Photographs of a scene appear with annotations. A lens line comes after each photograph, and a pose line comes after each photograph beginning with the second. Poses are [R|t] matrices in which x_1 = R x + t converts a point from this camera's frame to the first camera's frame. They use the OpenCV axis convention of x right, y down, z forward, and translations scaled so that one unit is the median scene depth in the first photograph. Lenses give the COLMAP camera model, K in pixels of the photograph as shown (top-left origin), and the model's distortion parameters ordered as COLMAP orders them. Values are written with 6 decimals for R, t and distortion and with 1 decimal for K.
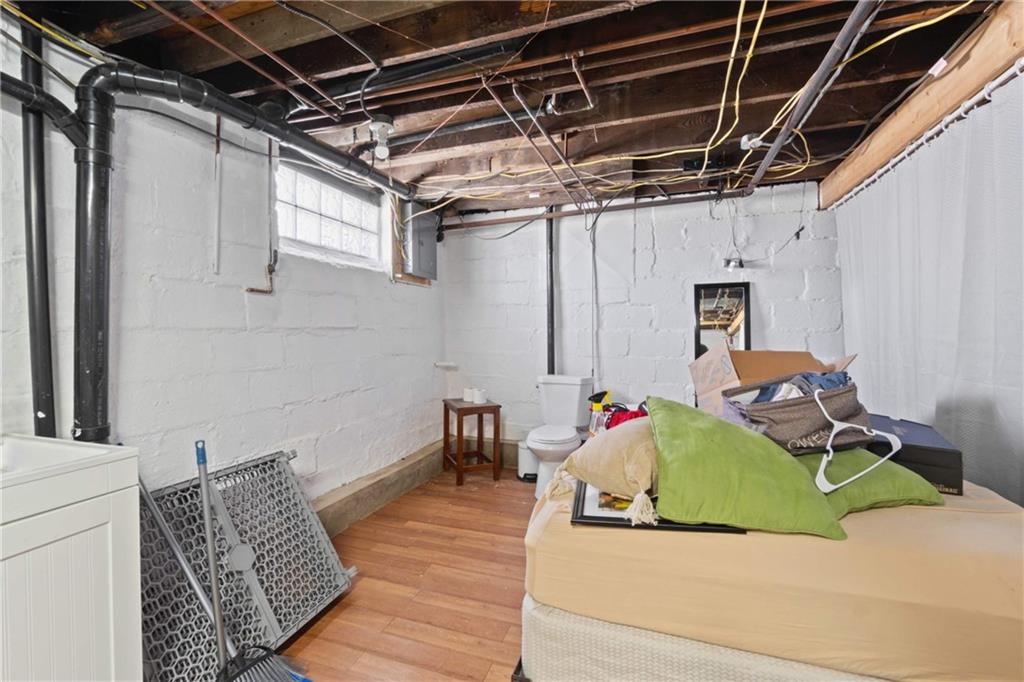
lens RADIAL K [[452.1, 0, 514.3], [0, 452.1, 339.5], [0, 0, 1]] dist [-0.014302, 0.000062]
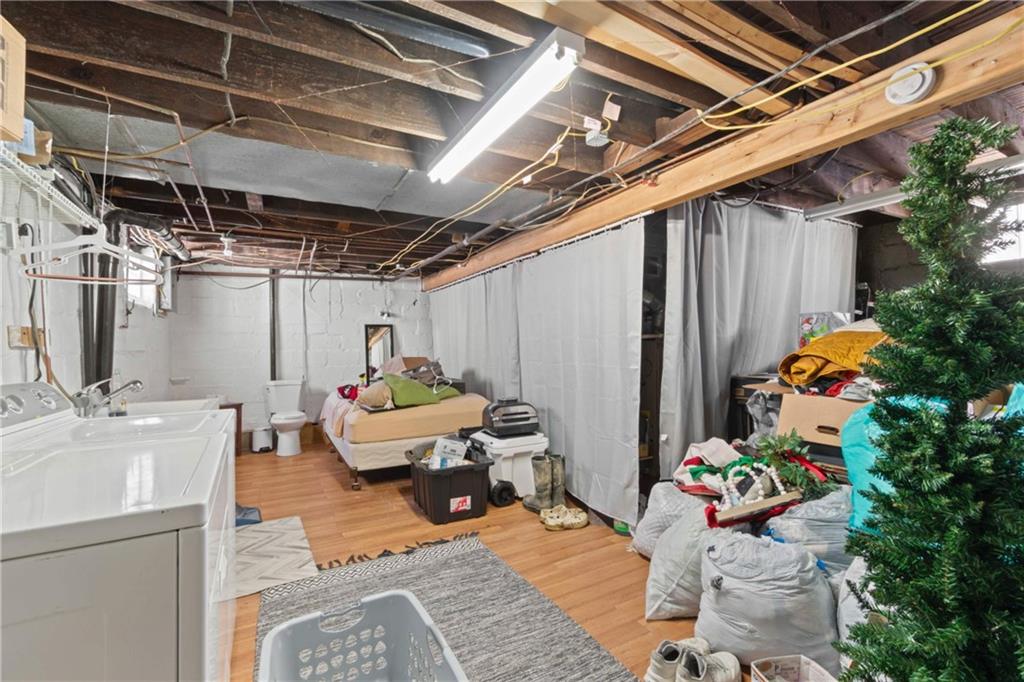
lens RADIAL K [[452.1, 0, 516.1], [0, 452.1, 341.9], [0, 0, 1]] dist [-0.014302, 0.000062]
pose [[0.671260, -0.000317, 0.741222, -0.599522], [0.028108, 0.999292, -0.025027, 0.011715], [-0.740689, 0.037634, 0.670793, -0.741152]]
